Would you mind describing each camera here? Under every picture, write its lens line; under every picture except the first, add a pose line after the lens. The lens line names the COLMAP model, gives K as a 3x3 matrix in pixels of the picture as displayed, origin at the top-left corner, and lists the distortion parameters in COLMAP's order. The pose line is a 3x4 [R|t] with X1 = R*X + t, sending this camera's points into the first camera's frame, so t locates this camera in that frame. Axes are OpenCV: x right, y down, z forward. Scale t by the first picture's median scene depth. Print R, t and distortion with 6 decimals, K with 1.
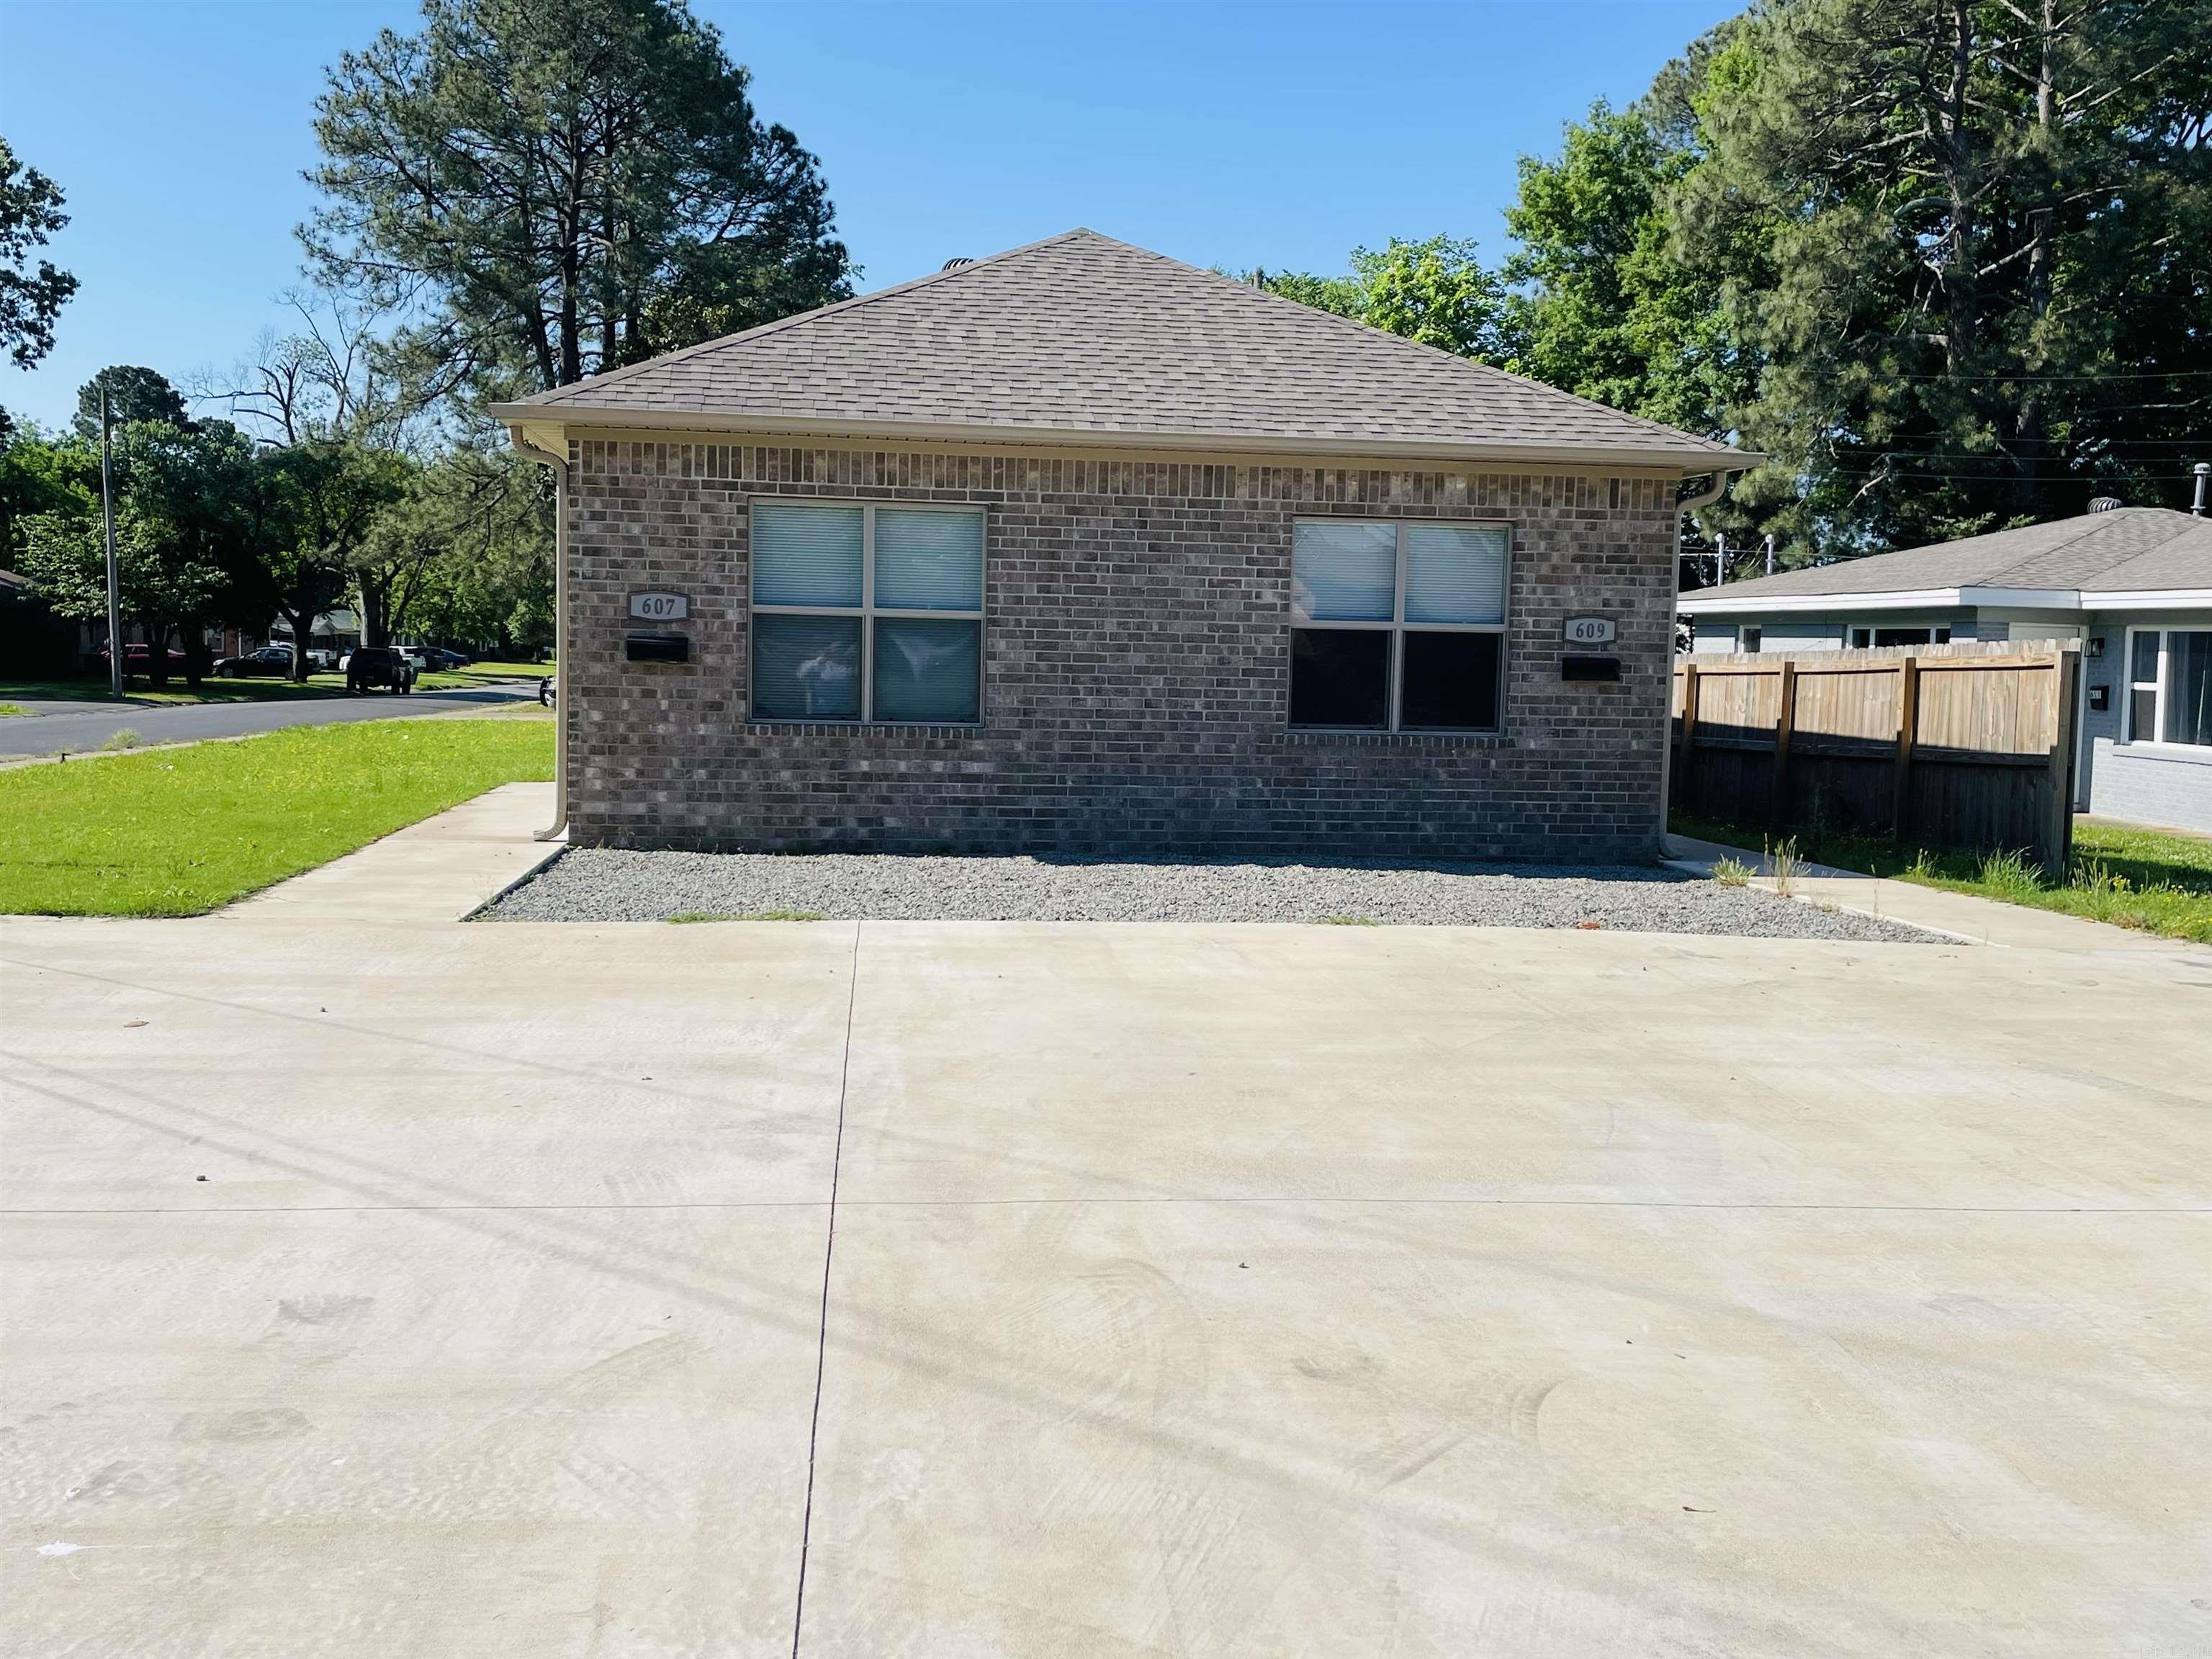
lens RADIAL K [[2077.9, 0, 1106.0], [0, 2077.9, 829.5], [0, 0, 1]] dist [0.143673, -0.249523]
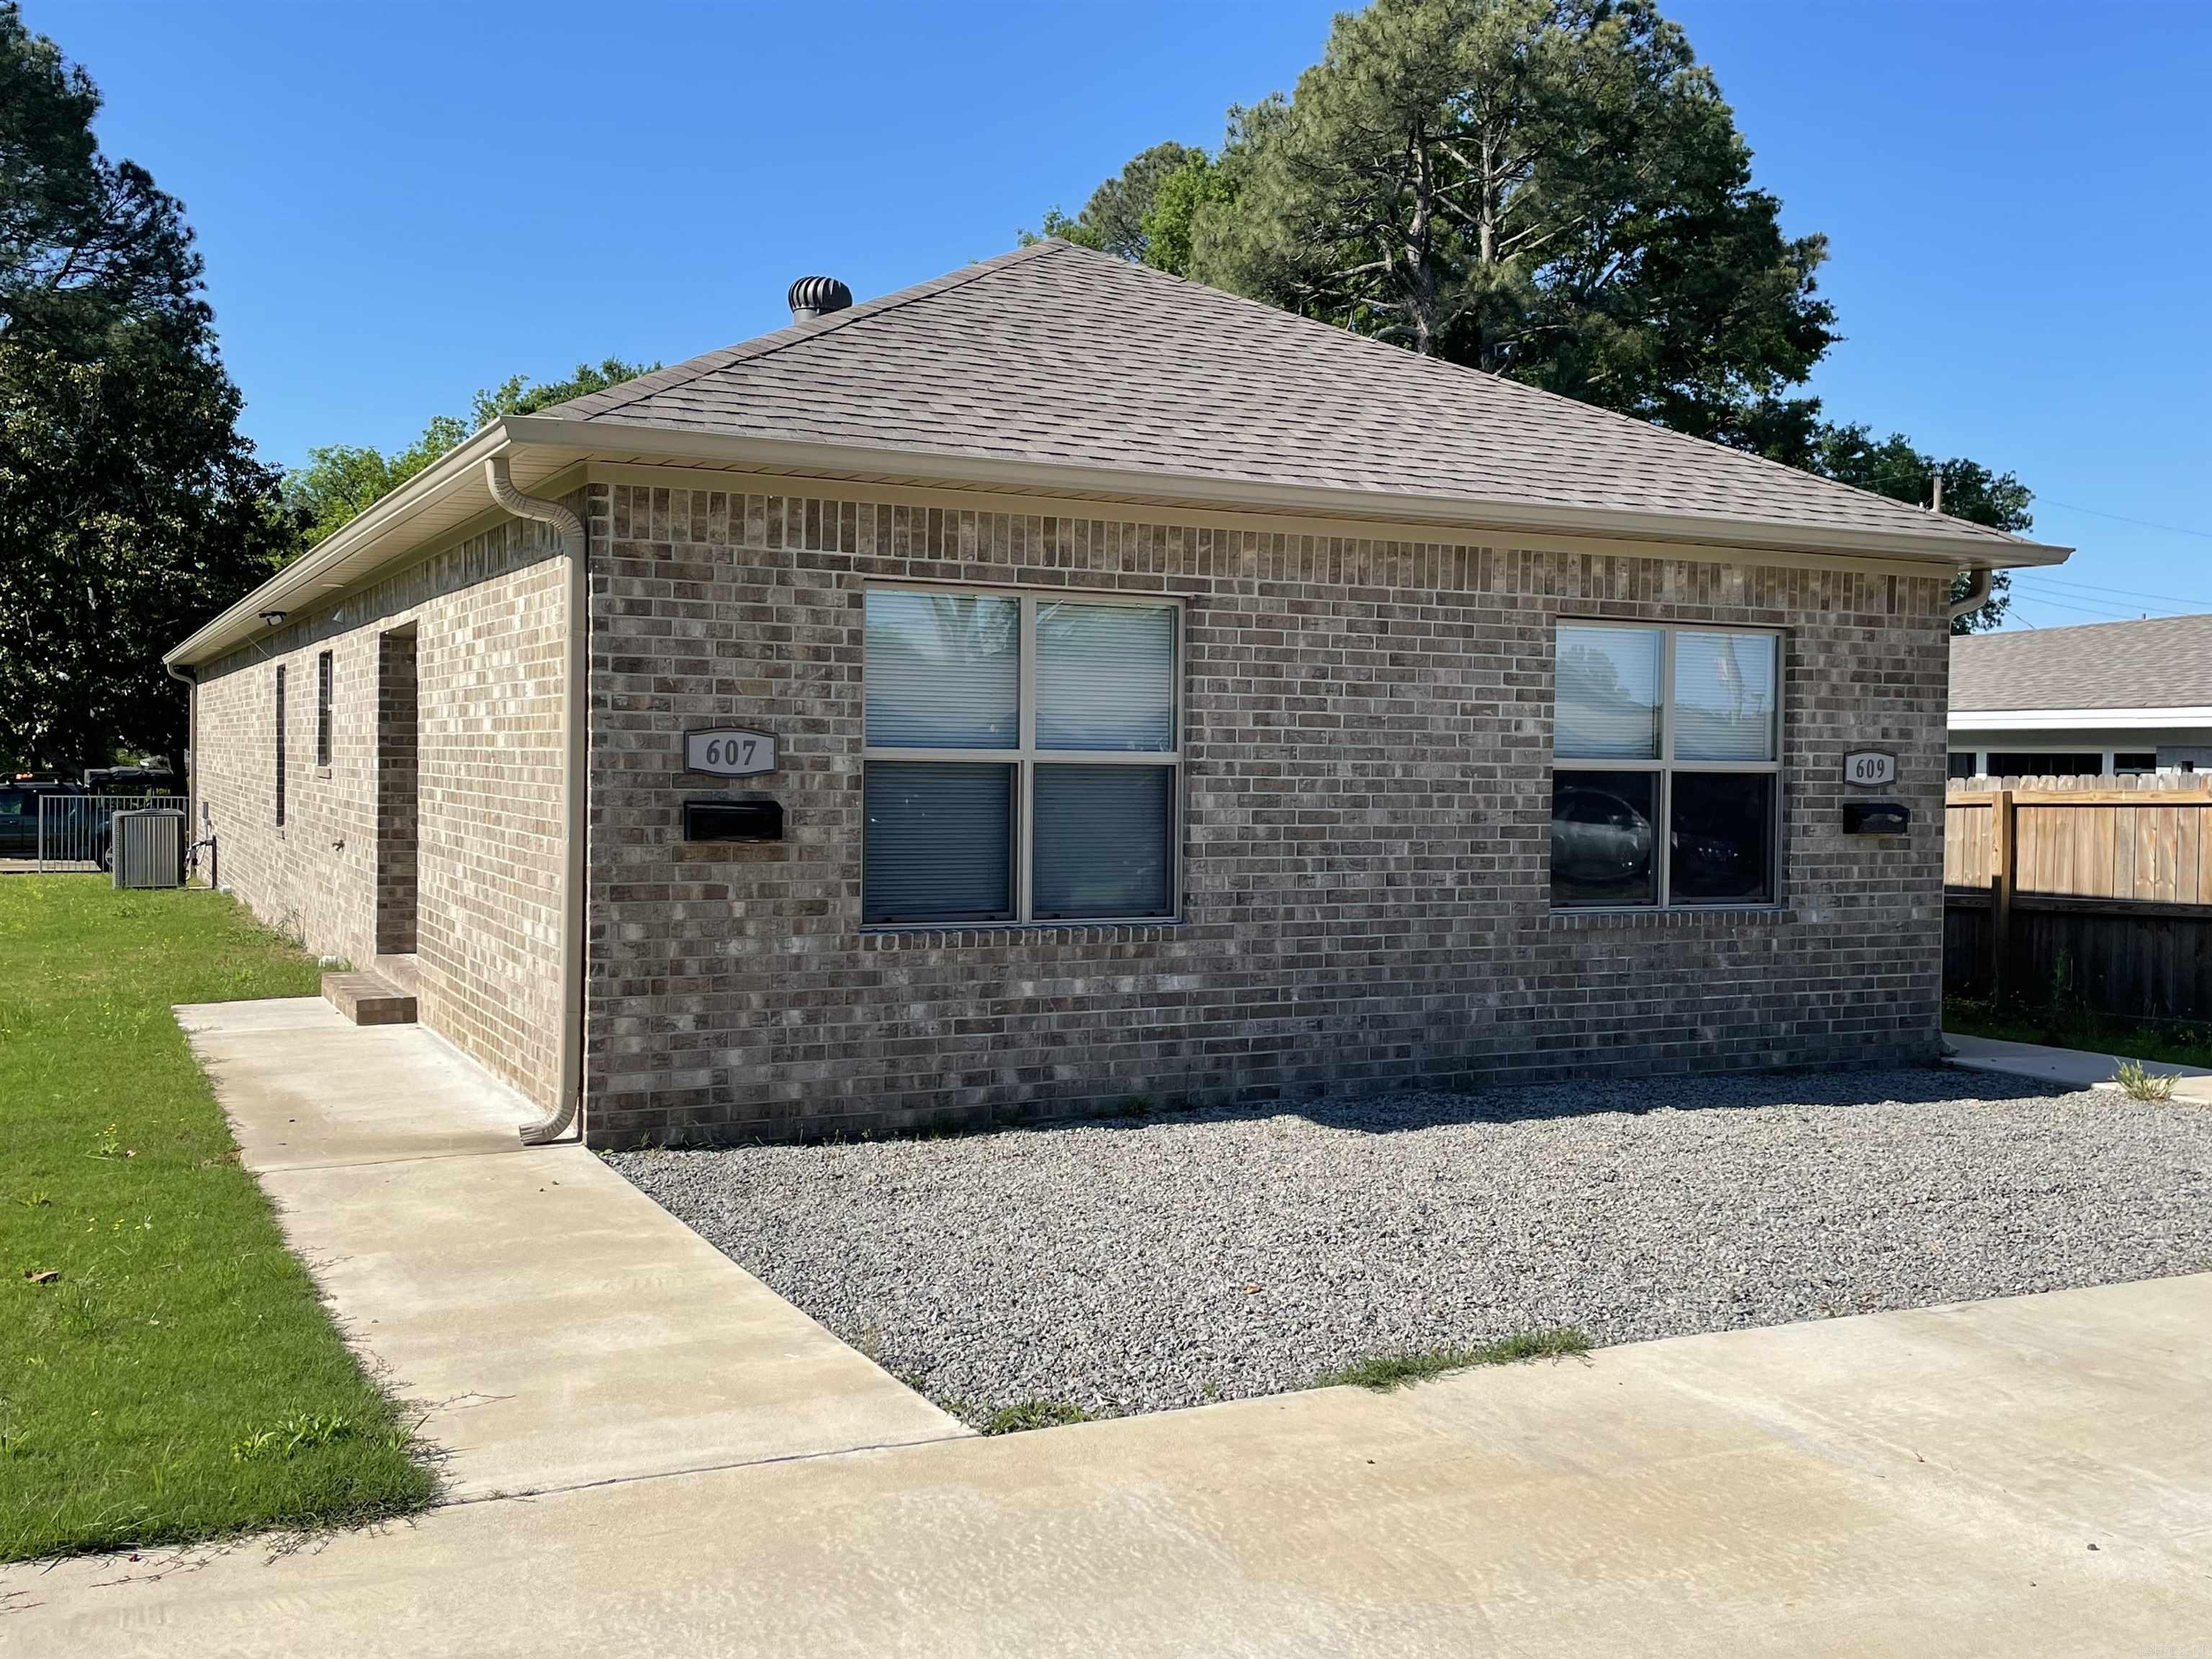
lens RADIAL K [[2077.9, 0, 1106.0], [0, 2077.9, 829.5], [0, 0, 1]] dist [0.143673, -0.249523]
pose [[0.945329, -0.022126, 0.325366, -0.300920], [0.039370, 0.998142, -0.046510, -0.048719], [-0.323732, 0.056777, 0.944444, 0.365784]]
